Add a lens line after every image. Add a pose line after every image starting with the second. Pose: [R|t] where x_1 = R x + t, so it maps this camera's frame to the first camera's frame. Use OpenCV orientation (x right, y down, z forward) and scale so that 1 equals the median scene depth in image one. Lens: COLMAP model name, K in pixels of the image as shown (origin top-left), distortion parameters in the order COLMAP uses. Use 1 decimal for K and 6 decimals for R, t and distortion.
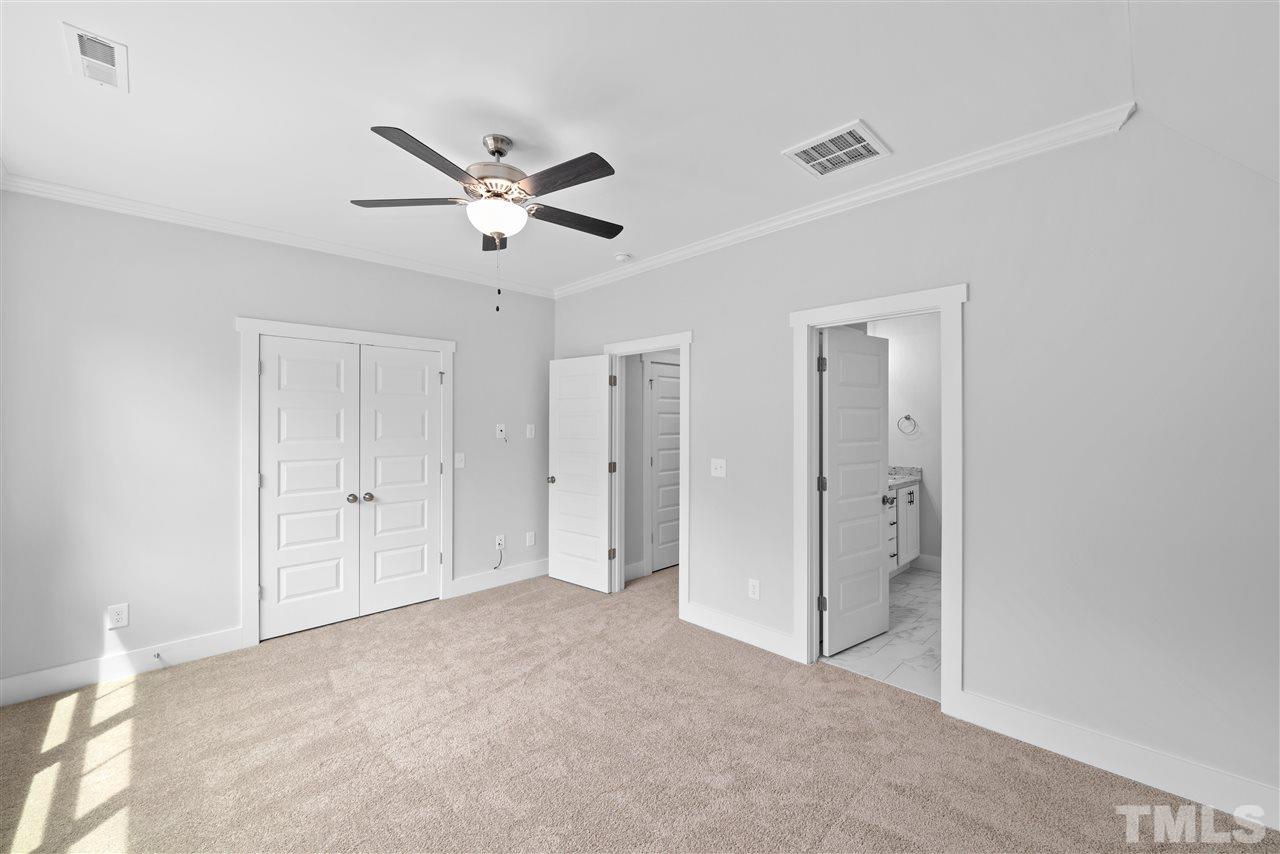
lens RADIAL K [[509.2, 0, 630.9], [0, 509.2, 422.8], [0, 0, 1]] dist [-0.011540, -0.000674]
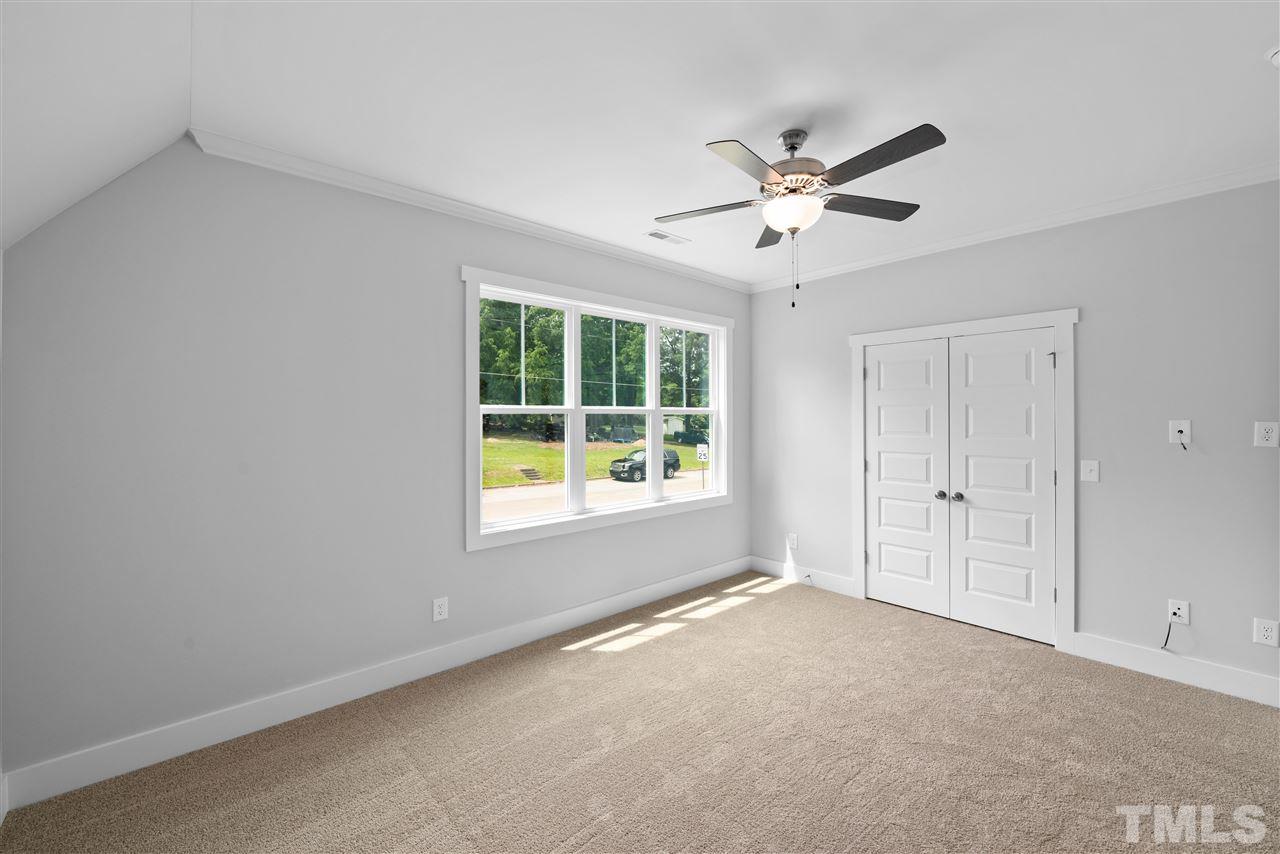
lens RADIAL K [[509.2, 0, 637.8], [0, 509.2, 419.4], [0, 0, 1]] dist [-0.011540, -0.000674]
pose [[-0.033716, 0.002212, -0.999429, 0.457989], [-0.000351, 0.999997, 0.002225, -0.000437], [0.999431, 0.000426, -0.033715, 0.444075]]
